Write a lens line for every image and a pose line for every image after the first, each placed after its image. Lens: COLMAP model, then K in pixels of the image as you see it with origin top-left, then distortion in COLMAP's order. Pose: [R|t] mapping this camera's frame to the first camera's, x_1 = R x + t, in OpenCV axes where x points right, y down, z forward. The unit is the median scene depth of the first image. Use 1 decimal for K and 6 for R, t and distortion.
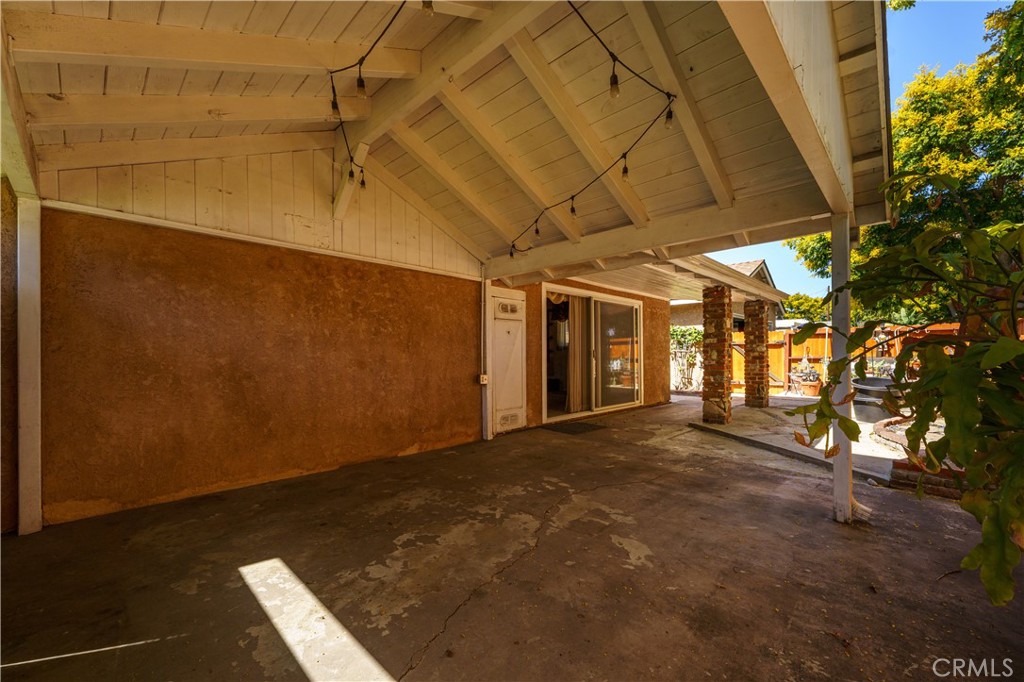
lens RADIAL K [[406.5, 0, 511.2], [0, 406.5, 347.9], [0, 0, 1]] dist [0.001061, -0.000330]
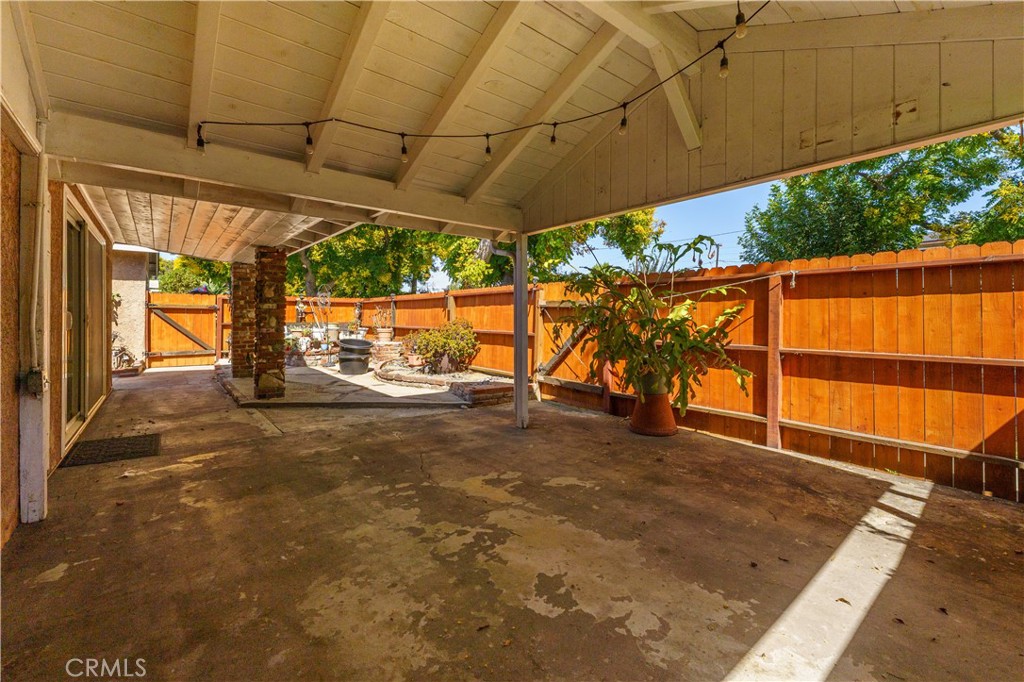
lens RADIAL K [[427.4, 0, 491.8], [0, 427.4, 318.1], [0, 0, 1]] dist [0.001557, -0.000164]
pose [[0.143663, 0.004687, 0.989616, -0.857139], [-0.019835, 0.999802, -0.001856, 0.001687], [-0.989428, -0.019363, 0.143727, 0.880048]]
